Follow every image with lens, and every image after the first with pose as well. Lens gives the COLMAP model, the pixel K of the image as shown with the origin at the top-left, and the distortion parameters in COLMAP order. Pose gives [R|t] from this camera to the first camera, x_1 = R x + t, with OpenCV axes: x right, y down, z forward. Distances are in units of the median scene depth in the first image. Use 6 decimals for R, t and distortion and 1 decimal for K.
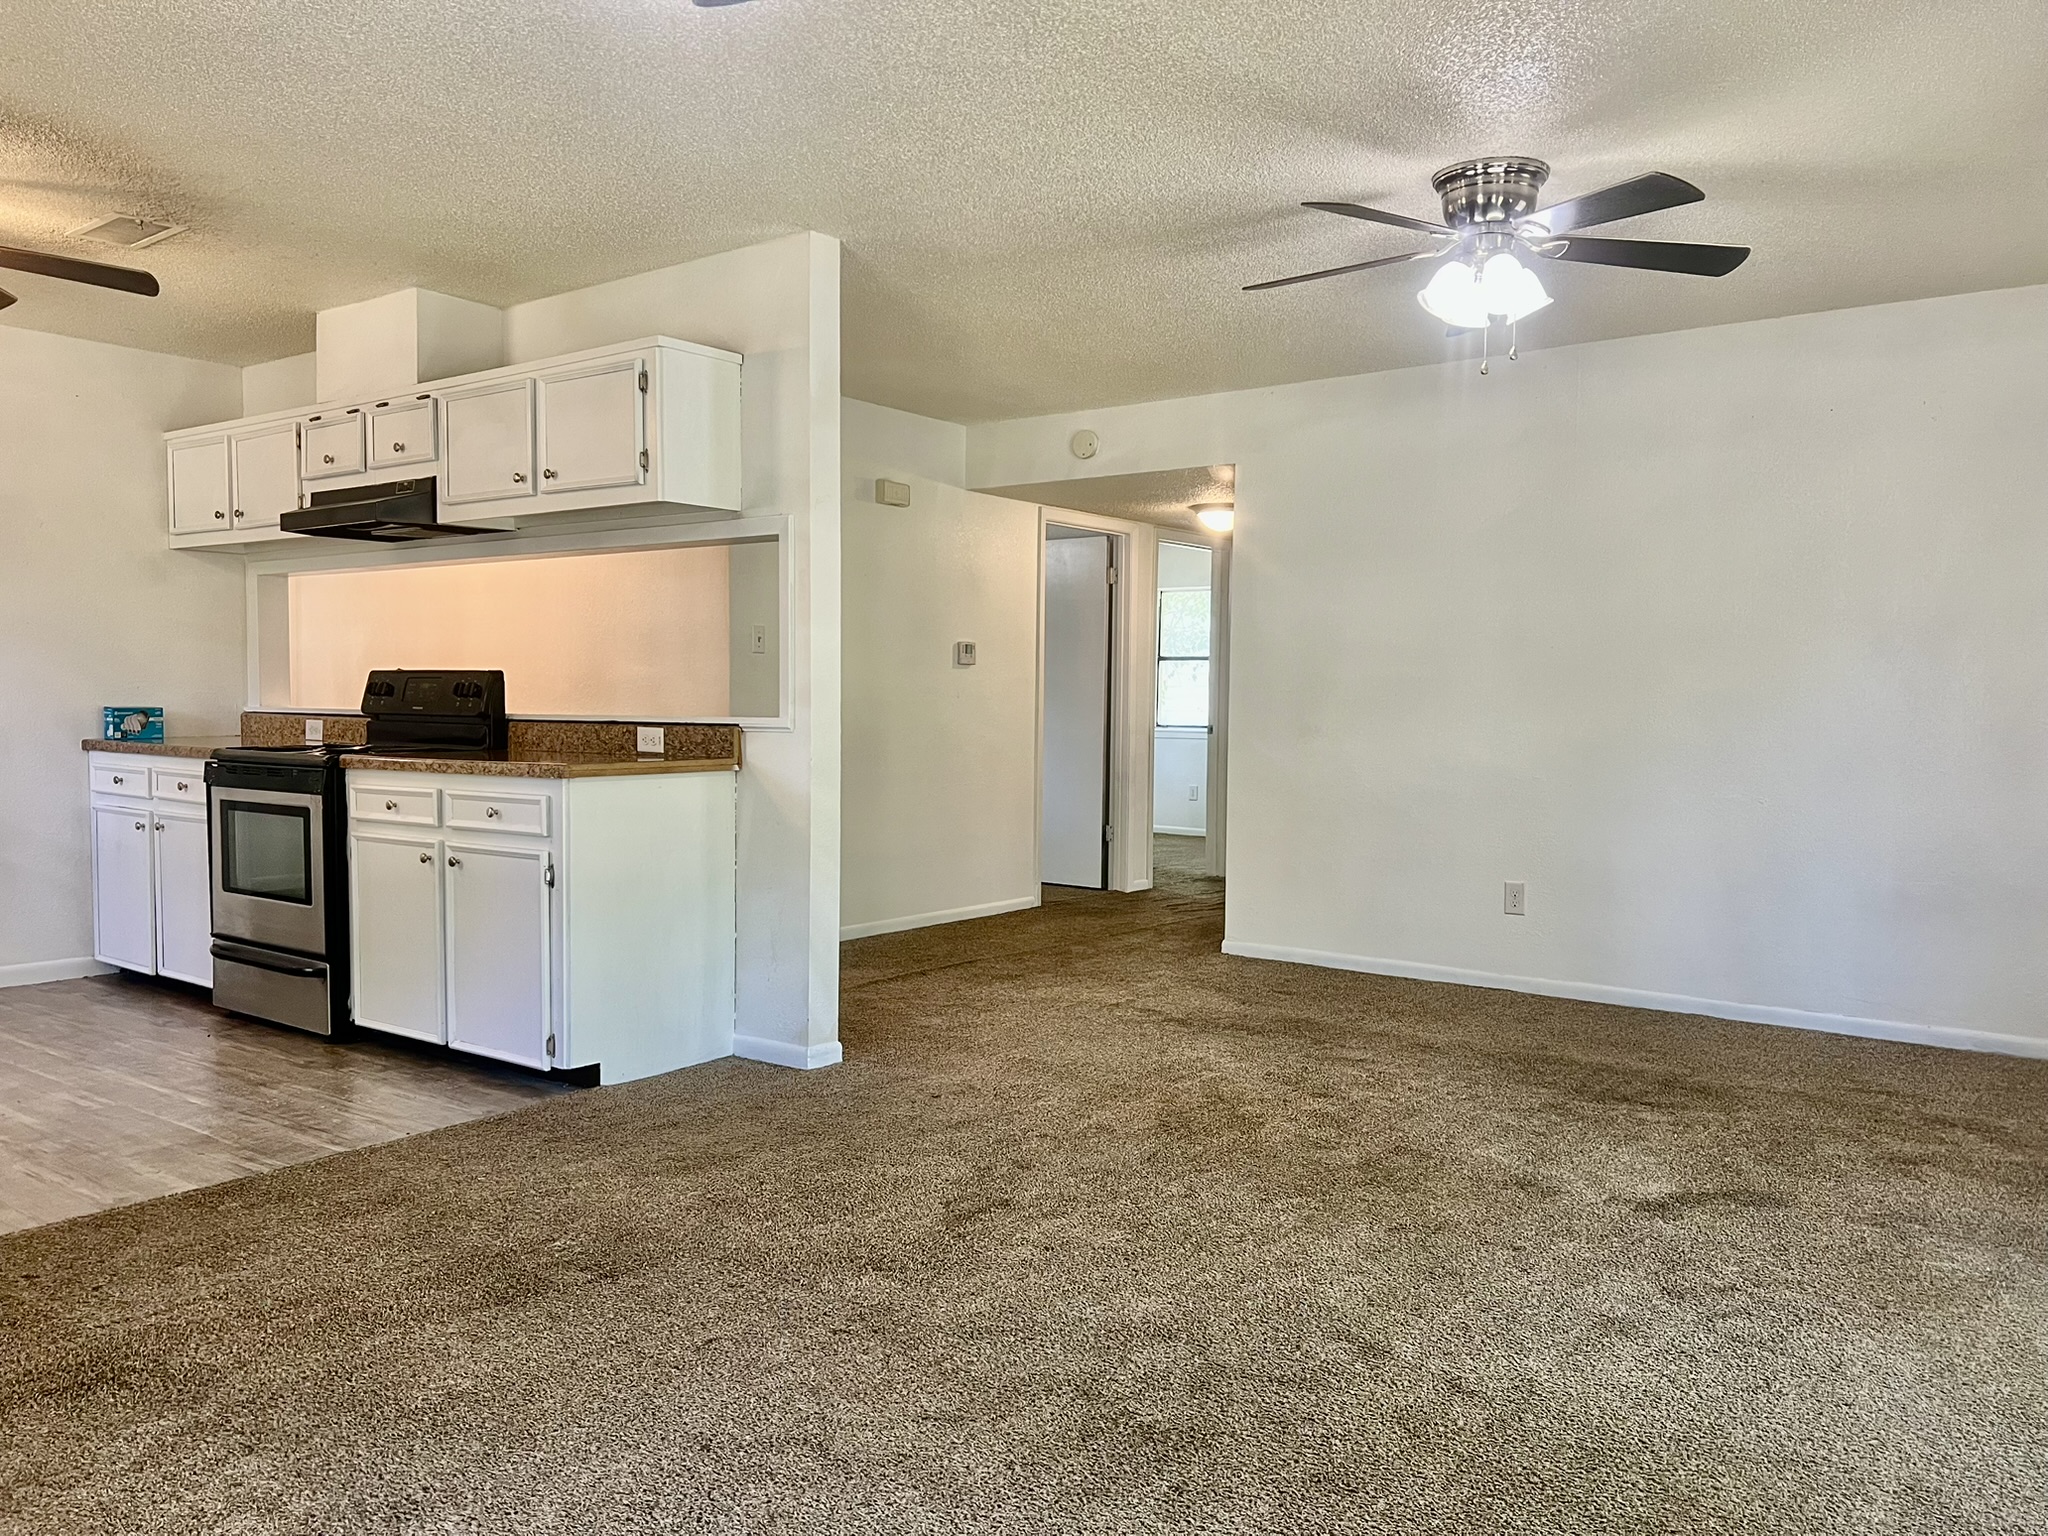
lens RADIAL K [[1641.6, 0, 1021.2], [0, 1641.6, 778.7], [0, 0, 1]] dist [0.071673, -0.064350]
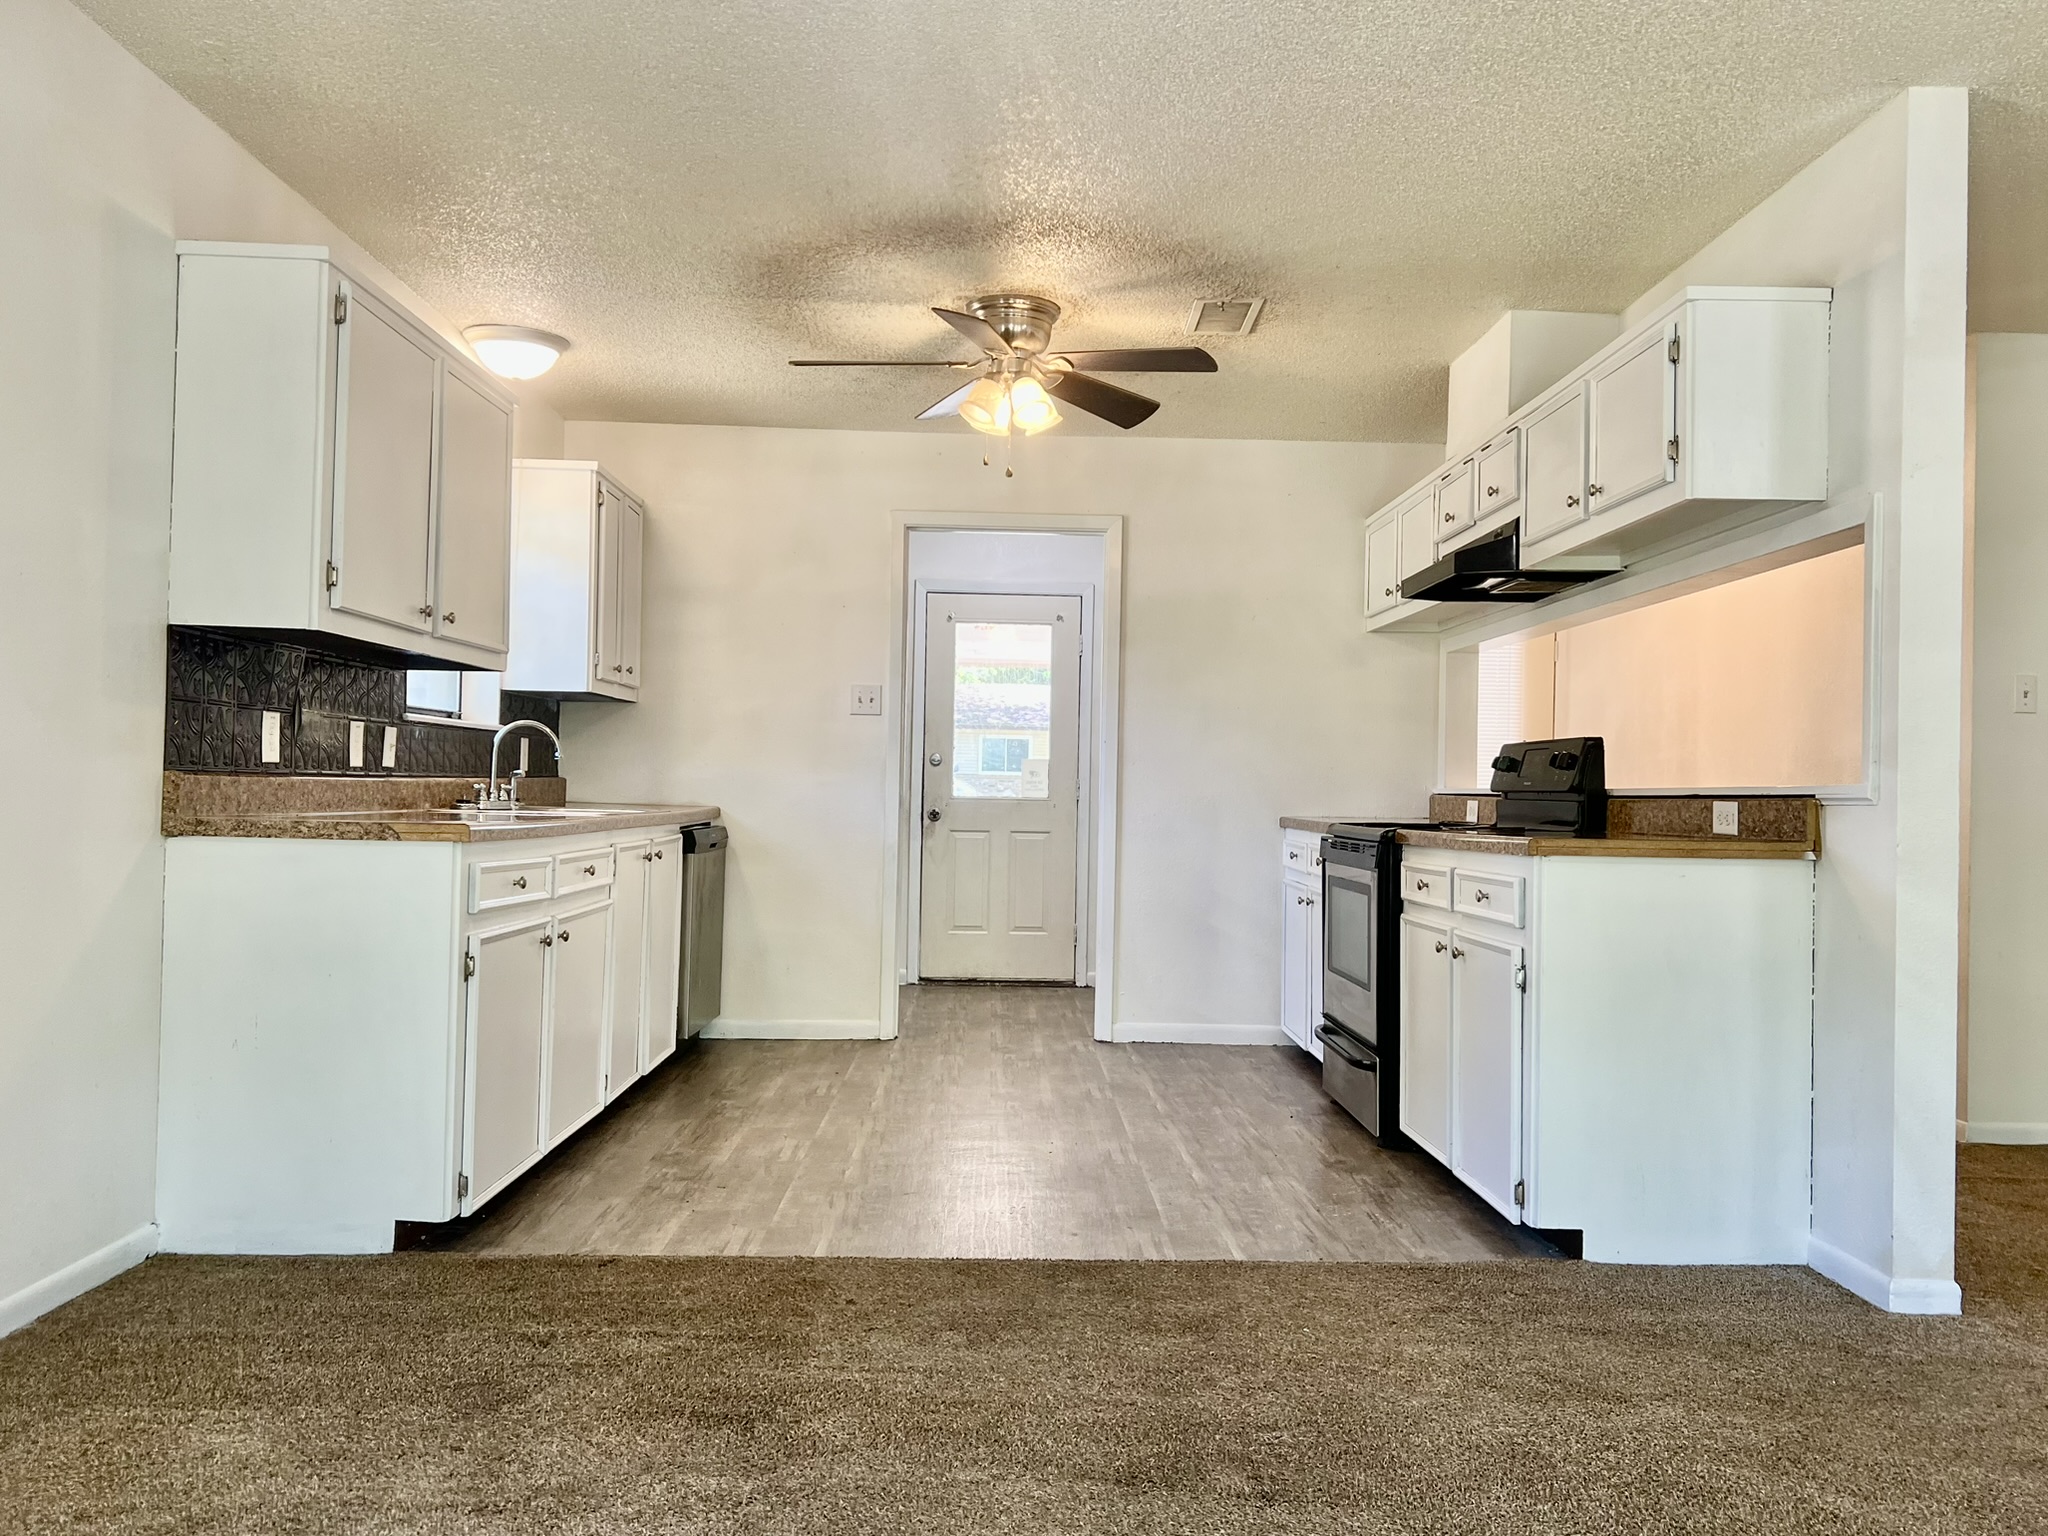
lens RADIAL K [[1641.6, 0, 983.4], [0, 1641.6, 749.8], [0, 0, 1]] dist [0.071673, -0.064350]
pose [[0.620489, -0.014834, -0.784075, 0.161781], [-0.055743, 0.996458, -0.062965, 0.012143], [0.782232, 0.082776, 0.617464, 0.254027]]
